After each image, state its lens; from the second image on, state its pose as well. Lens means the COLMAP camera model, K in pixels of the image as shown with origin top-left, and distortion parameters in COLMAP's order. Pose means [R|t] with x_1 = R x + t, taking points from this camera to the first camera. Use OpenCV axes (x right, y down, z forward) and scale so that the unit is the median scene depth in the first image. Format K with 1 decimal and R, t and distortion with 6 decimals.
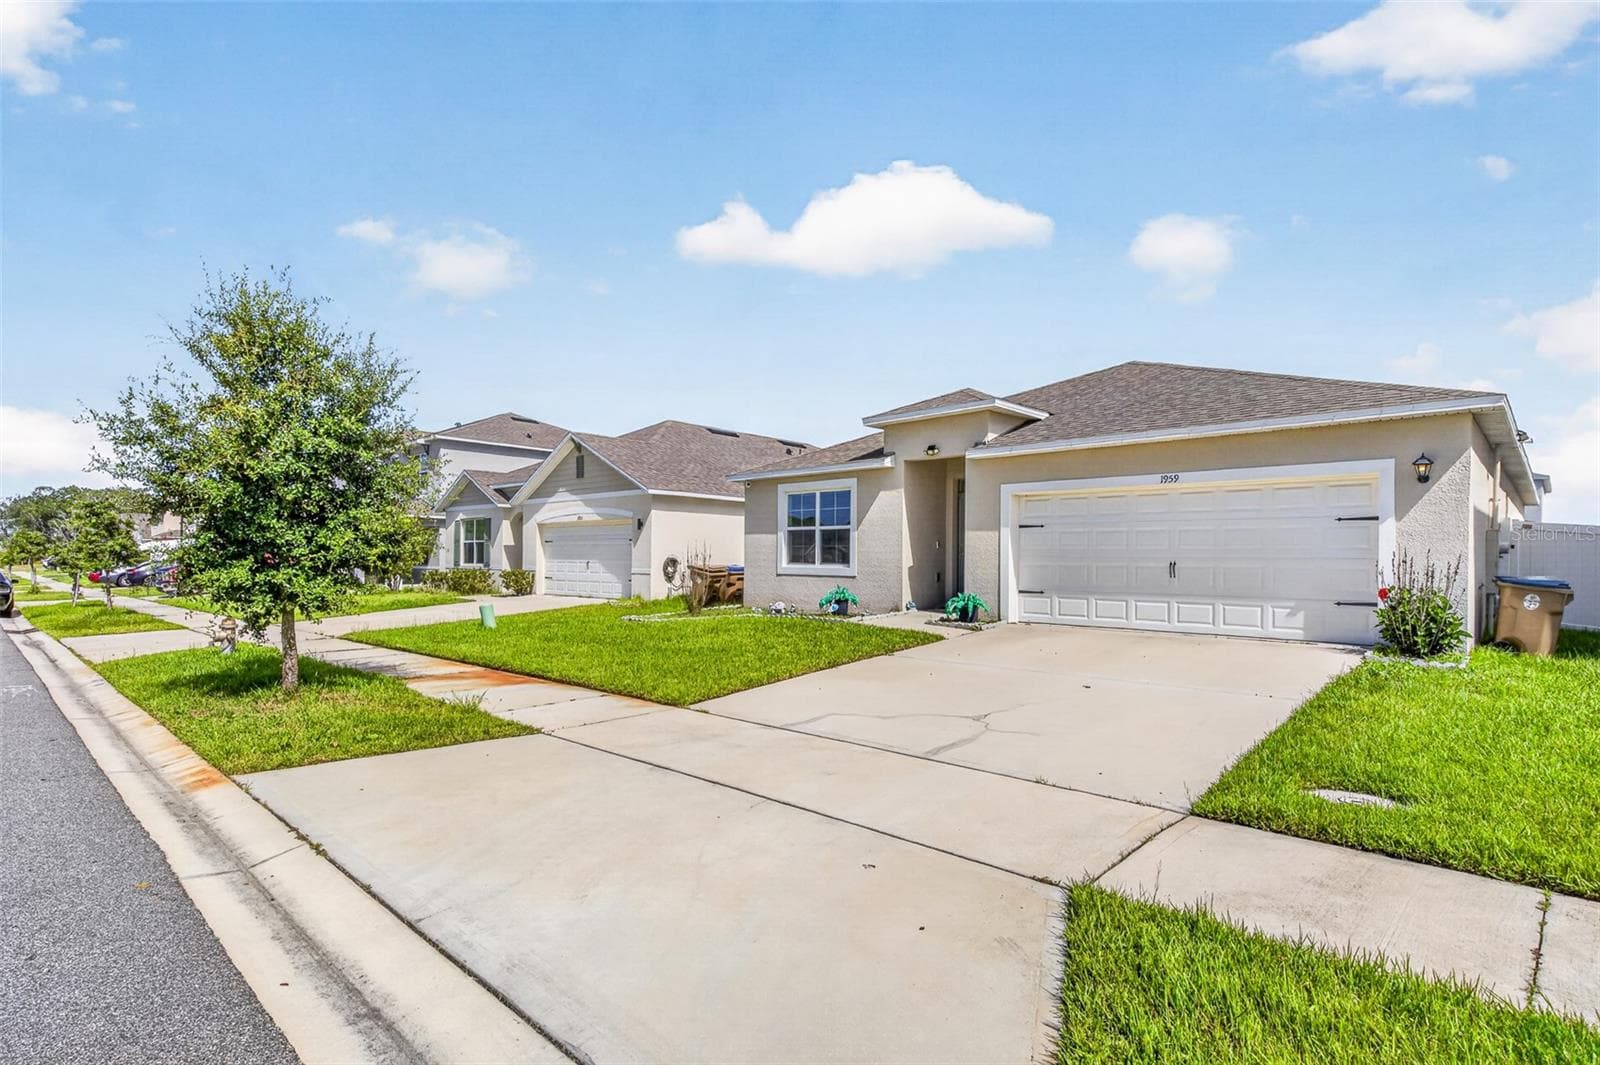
lens RADIAL K [[796.8, 0, 803.4], [0, 796.8, 555.5], [0, 0, 1]] dist [0.013570, -0.000640]
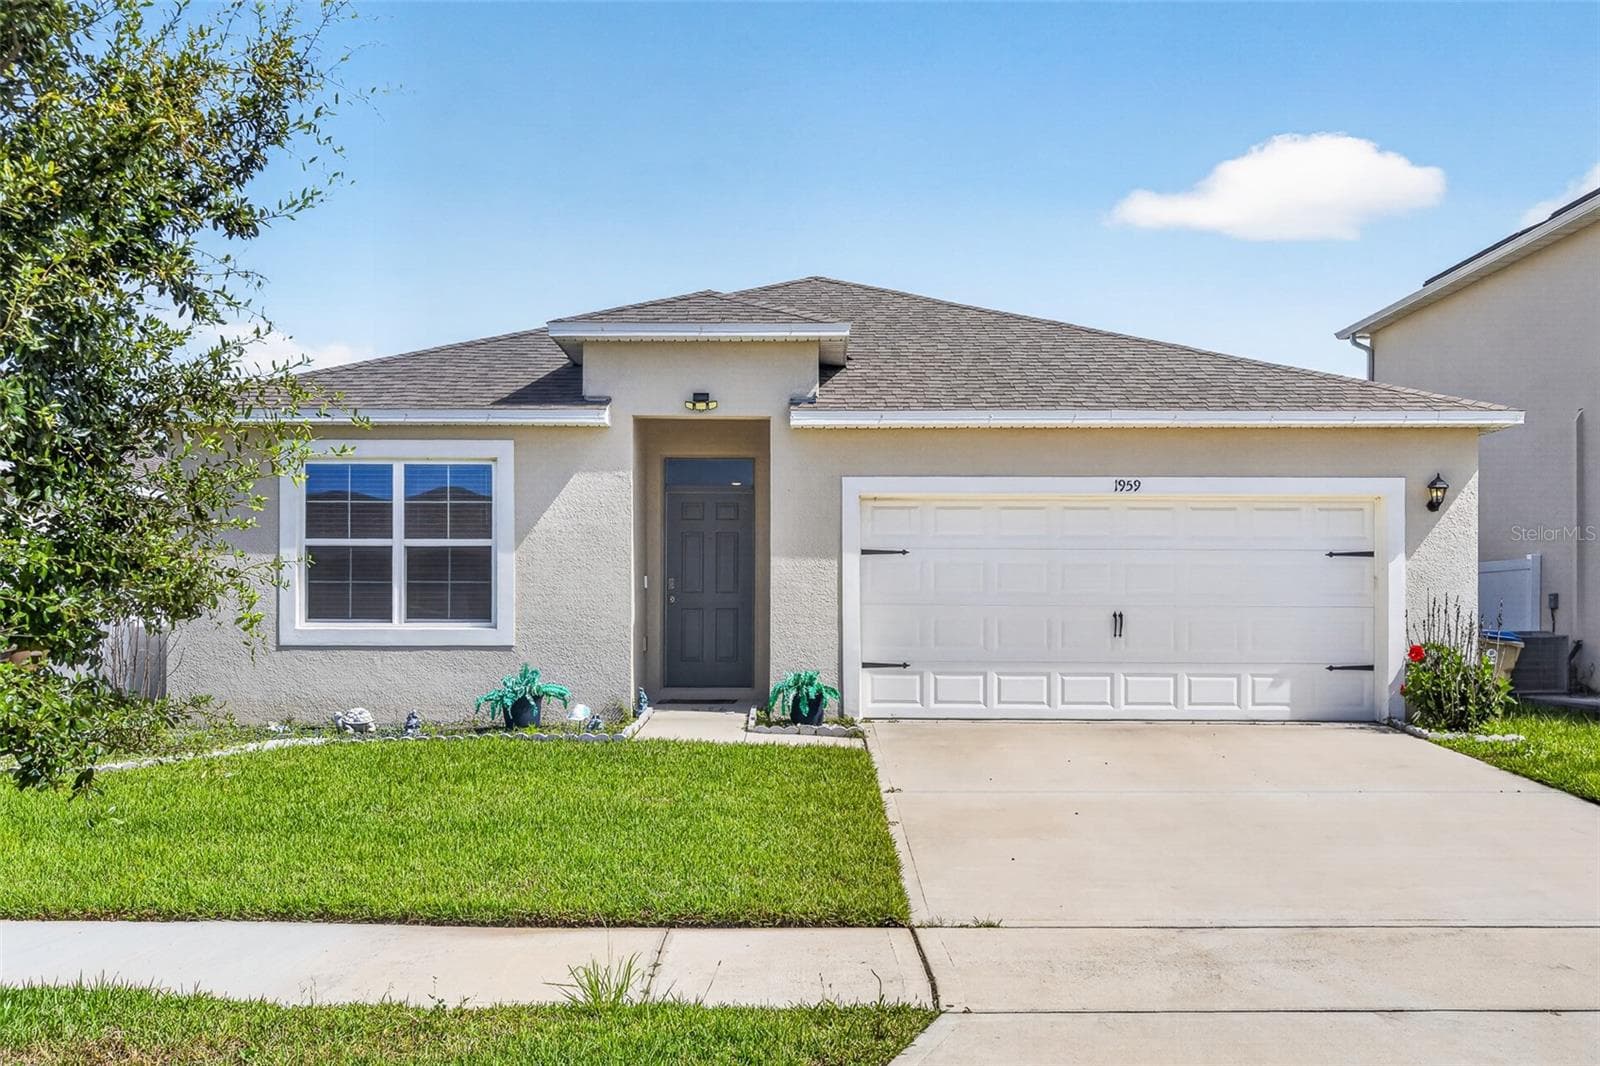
lens RADIAL K [[1523.1, 0, 798.8], [0, 1523.1, 600.7], [0, 0, 1]] dist [0.006682, -0.014101]
pose [[0.729075, -0.002609, 0.684429, -0.438413], [-0.000563, 0.999990, 0.004412, -0.005252], [-0.684433, -0.003602, 0.729066, 0.205707]]
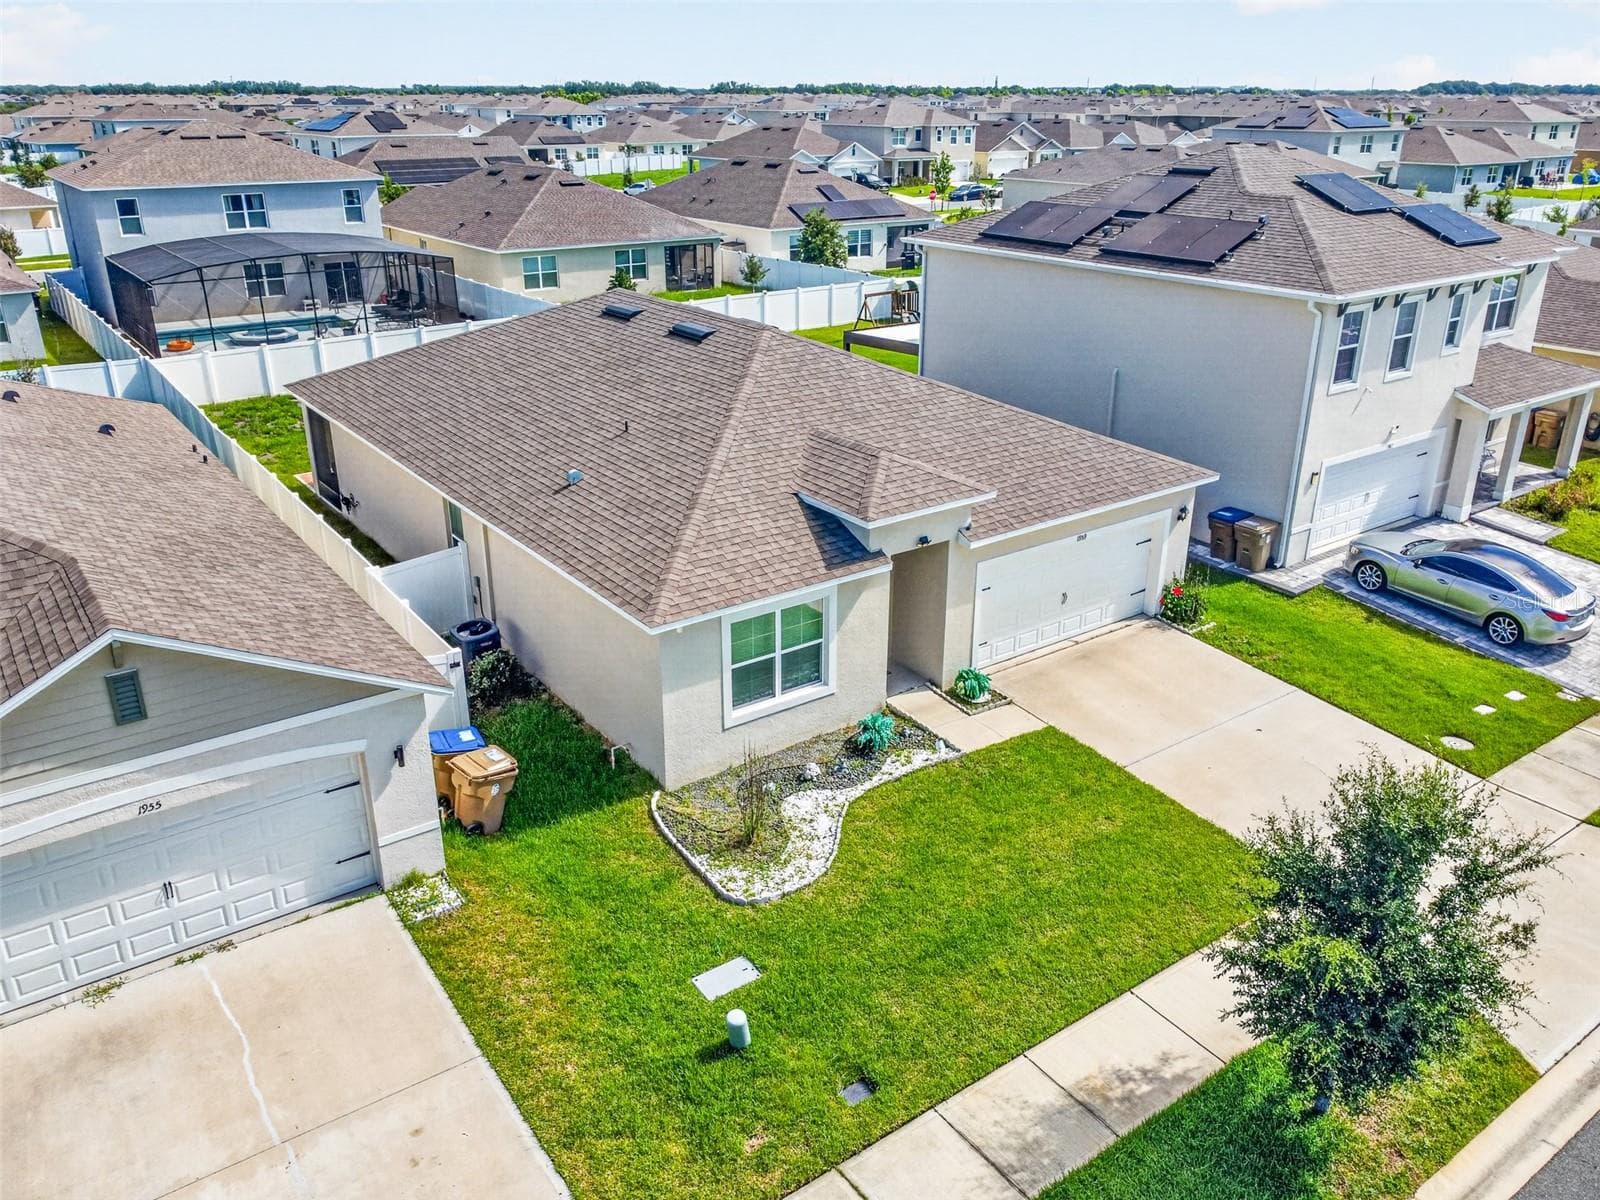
lens RADIAL K [[1224.0, 0, 805.2], [0, 1224.0, 570.0], [0, 0, 1]] dist [-0.003028, -0.001963]
pose [[0.187666, -0.361489, 0.913295, -1.087127], [-0.009175, 0.929129, 0.369641, -0.578327], [-0.982190, -0.077748, 0.171049, 0.815647]]
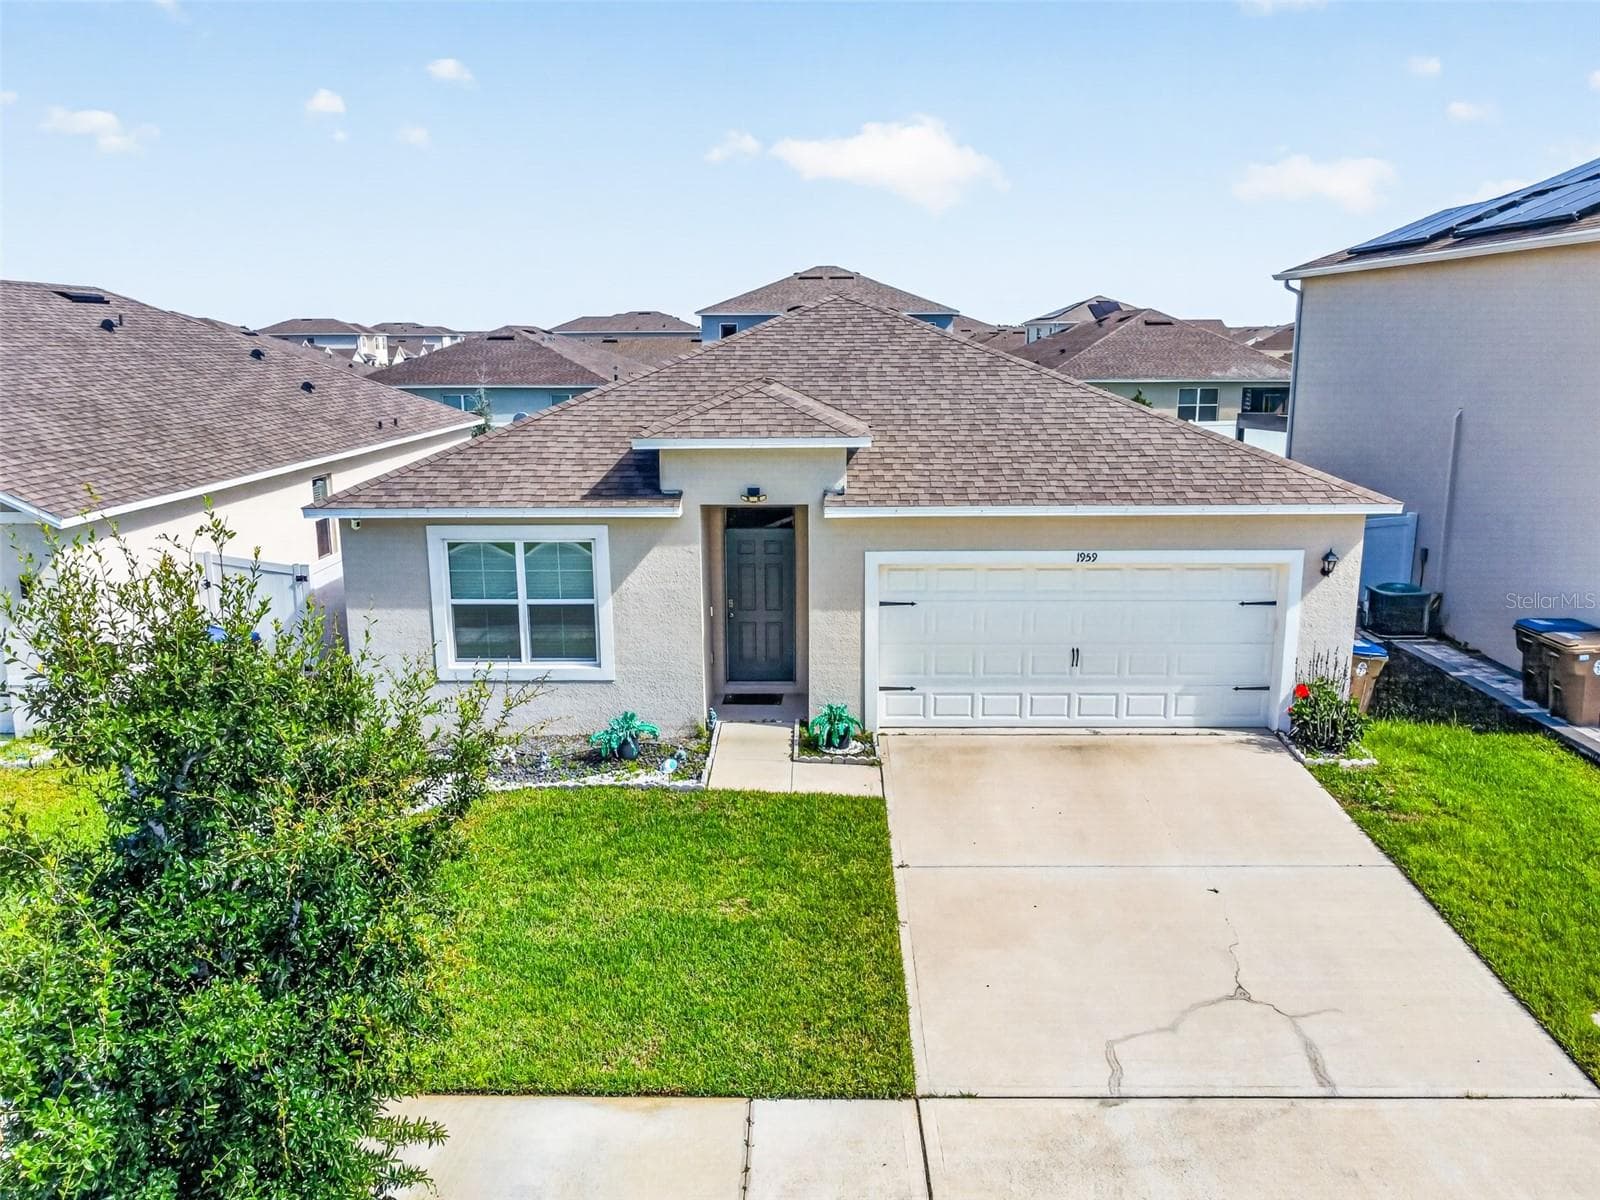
lens RADIAL K [[1252.3, 0, 800.0], [0, 1252.3, 600.0], [0, 0, 1]] dist [-0.013260, 0.004181]
pose [[0.739262, -0.150980, 0.656274, -0.468821], [0.006491, 0.976095, 0.217246, -0.251988], [-0.673386, -0.156342, 0.722571, 0.185492]]
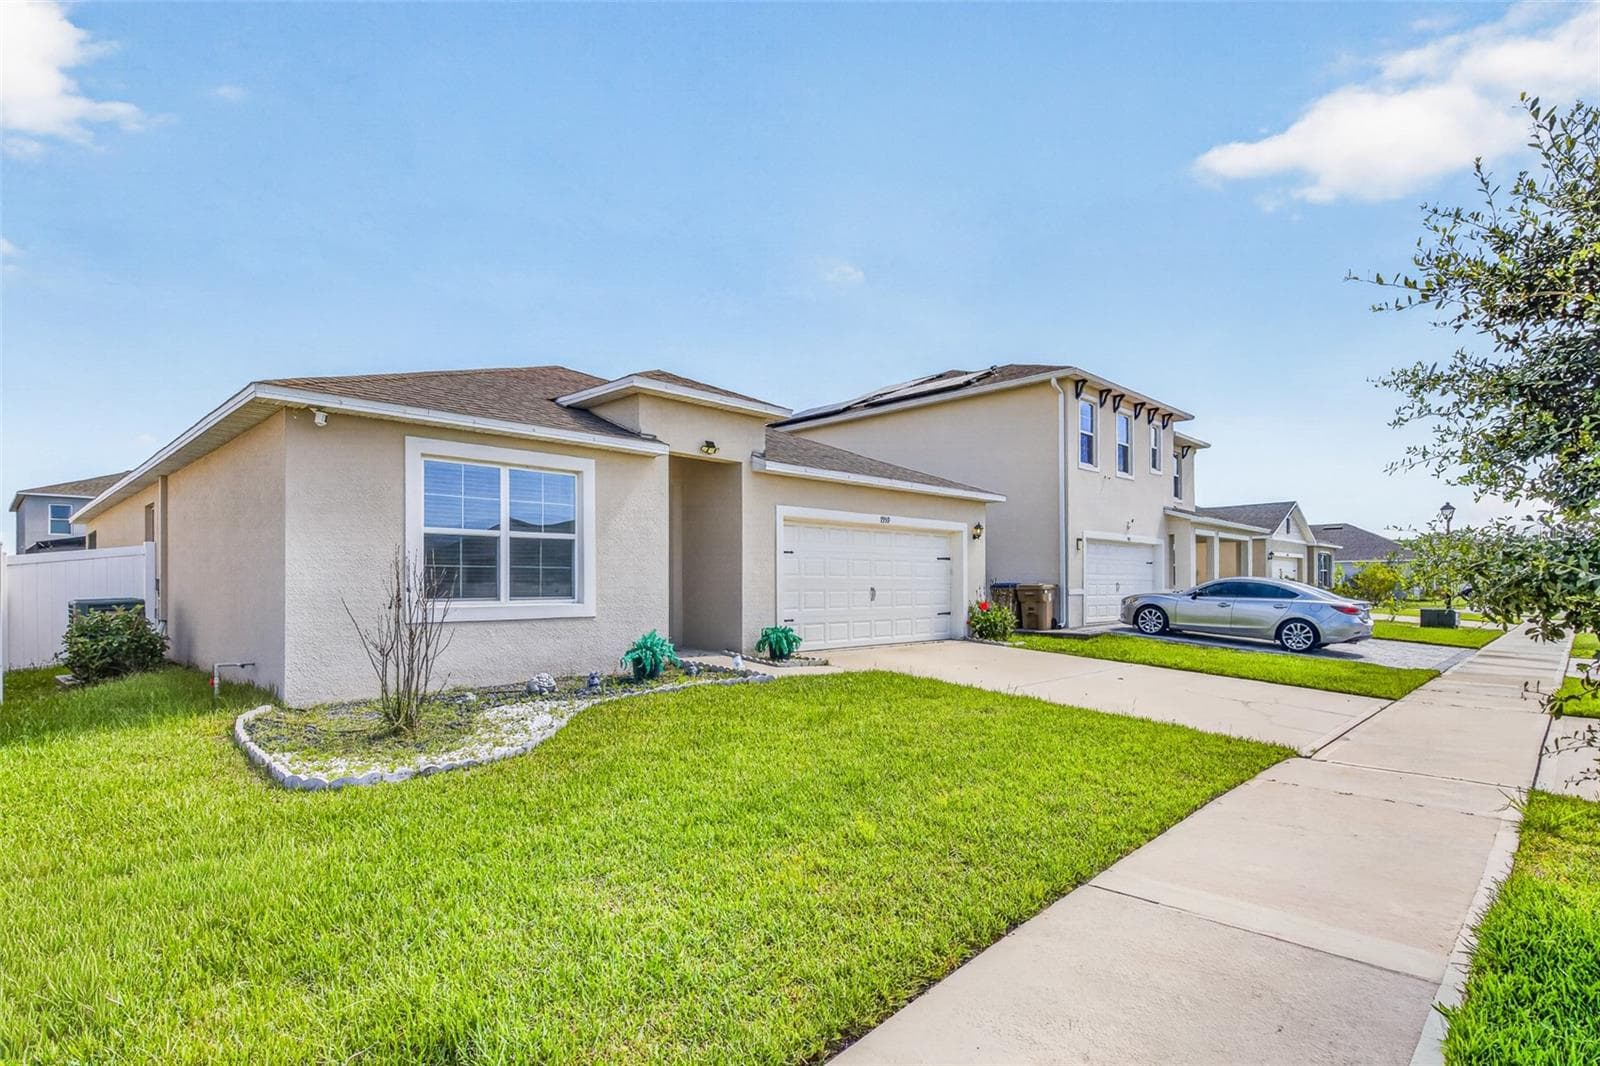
lens RADIAL K [[796.8, 0, 803.4], [0, 796.8, 556.0], [0, 0, 1]] dist [0.013570, -0.000640]
pose [[0.014640, 0.029362, 0.999462, -0.559979], [-0.000456, 0.999569, -0.029359, -0.003427], [-0.999893, -0.000026, 0.014647, 0.823533]]
